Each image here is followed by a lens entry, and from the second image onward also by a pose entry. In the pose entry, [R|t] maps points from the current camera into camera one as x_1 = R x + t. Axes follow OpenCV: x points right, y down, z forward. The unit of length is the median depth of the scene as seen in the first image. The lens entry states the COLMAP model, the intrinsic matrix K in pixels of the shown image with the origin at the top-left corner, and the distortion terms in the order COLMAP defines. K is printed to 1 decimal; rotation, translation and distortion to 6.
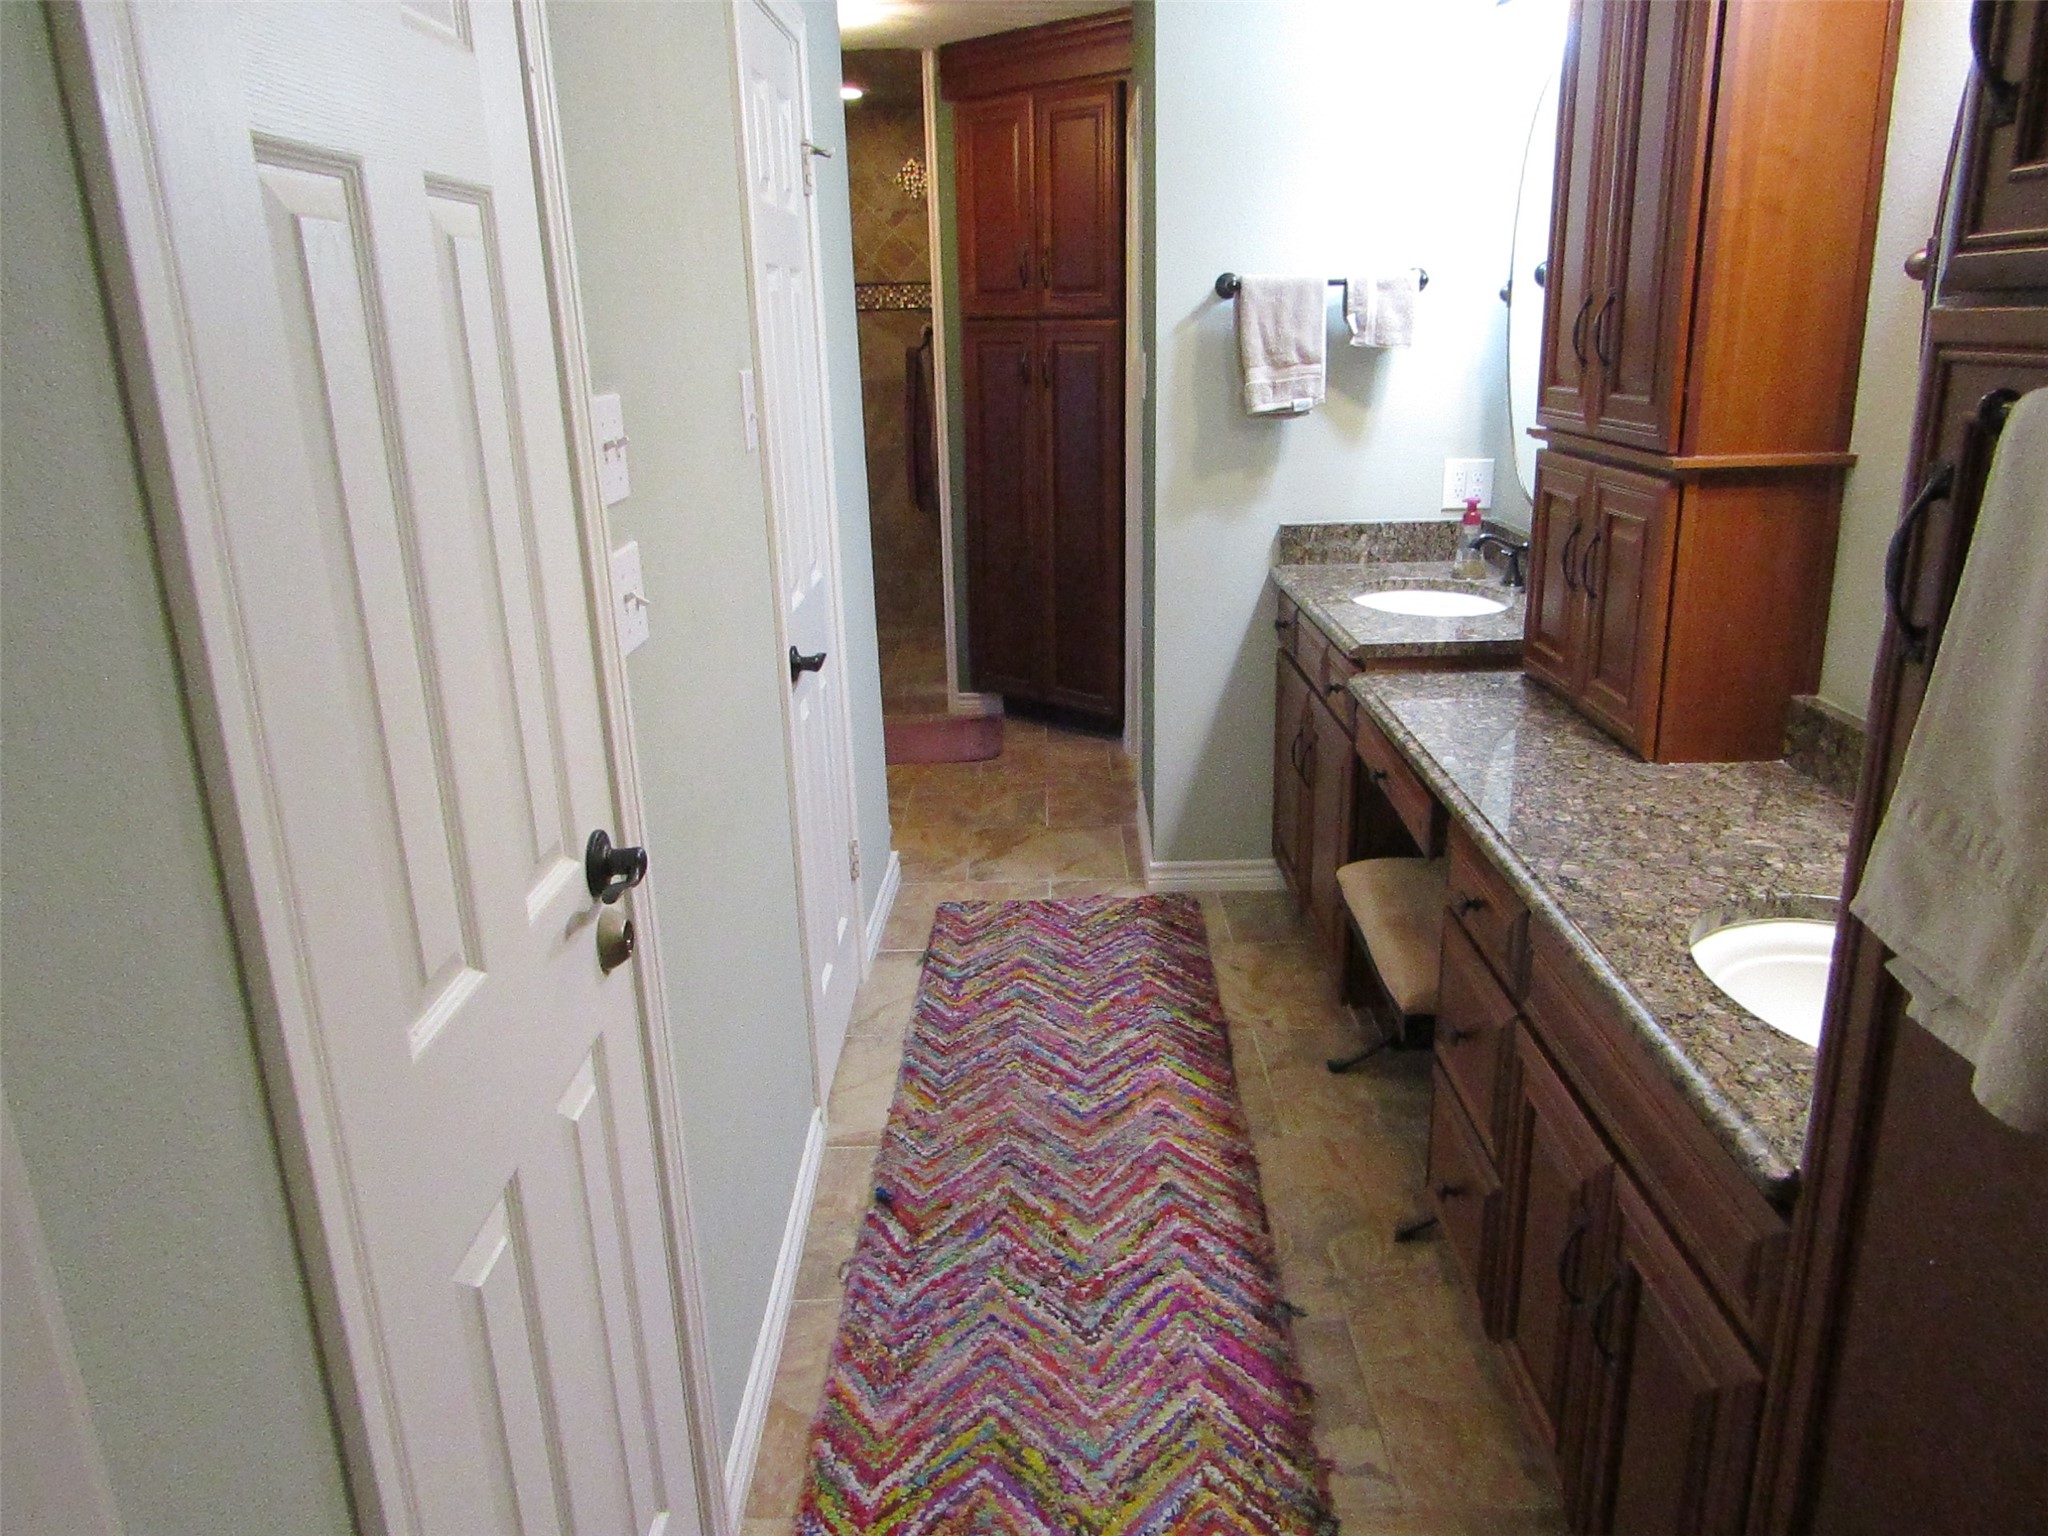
lens RADIAL K [[1451.9, 0, 1028.7], [0, 1451.9, 768.6], [0, 0, 1]] dist [-0.001356, -0.010722]
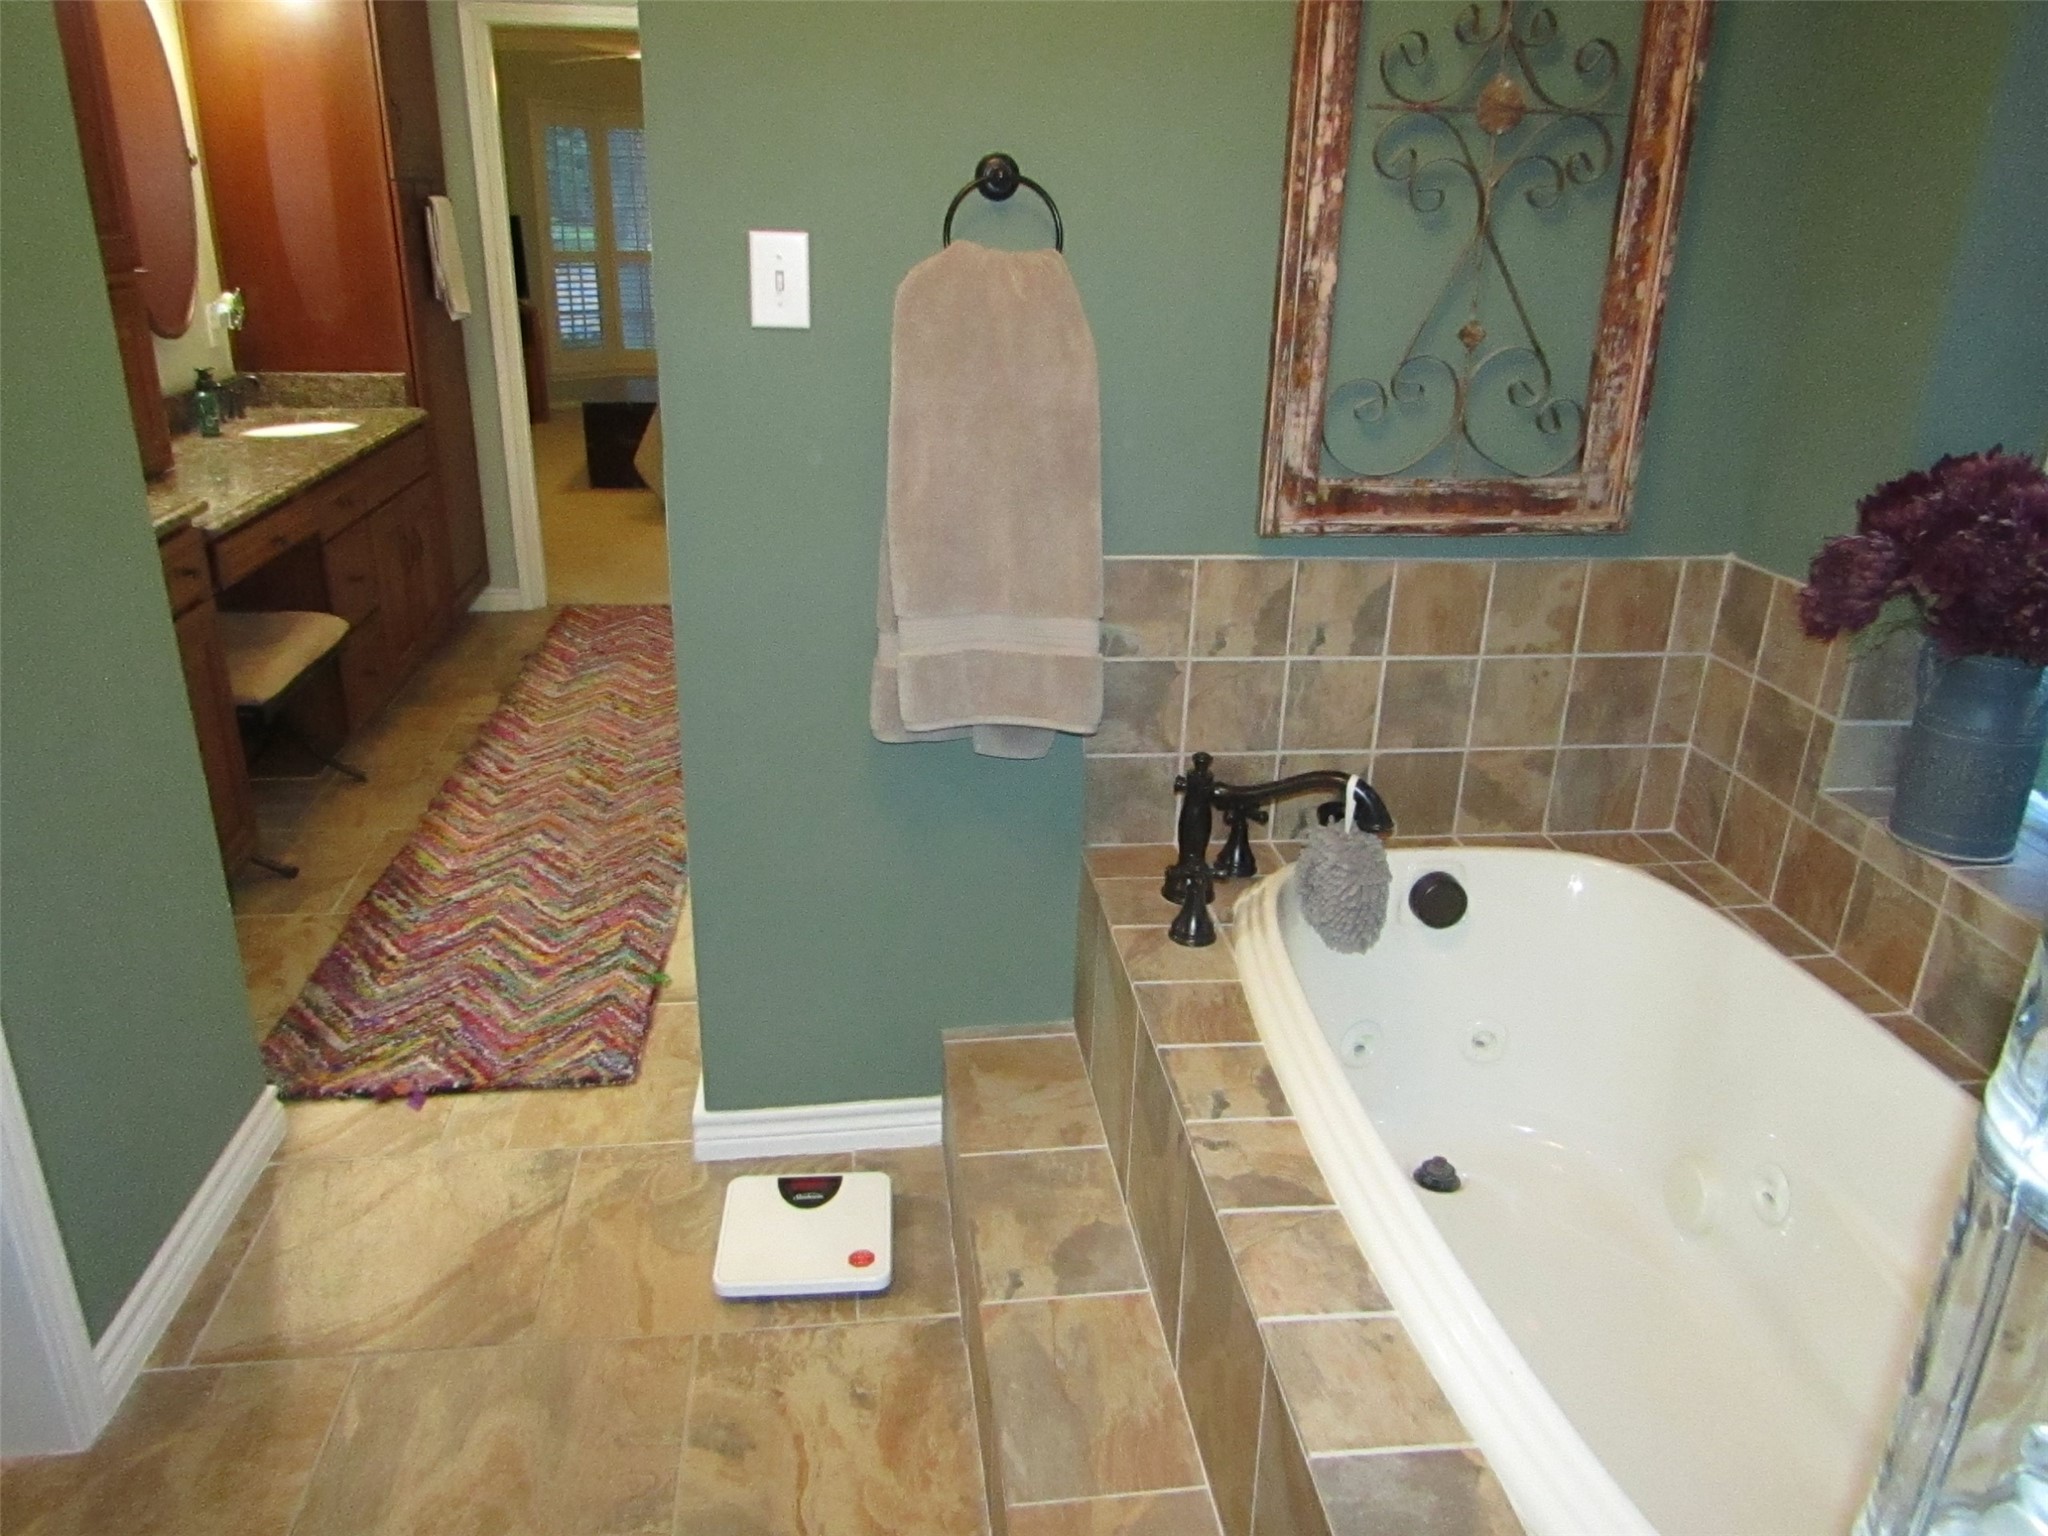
lens RADIAL K [[1451.9, 0, 1037.1], [0, 1451.9, 749.9], [0, 0, 1]] dist [-0.001356, -0.010722]
pose [[-0.989967, 0.056194, -0.129643, -0.203523], [-0.036541, 0.784489, 0.619066, -0.542113], [0.136491, 0.617592, -0.774565, 1.757005]]
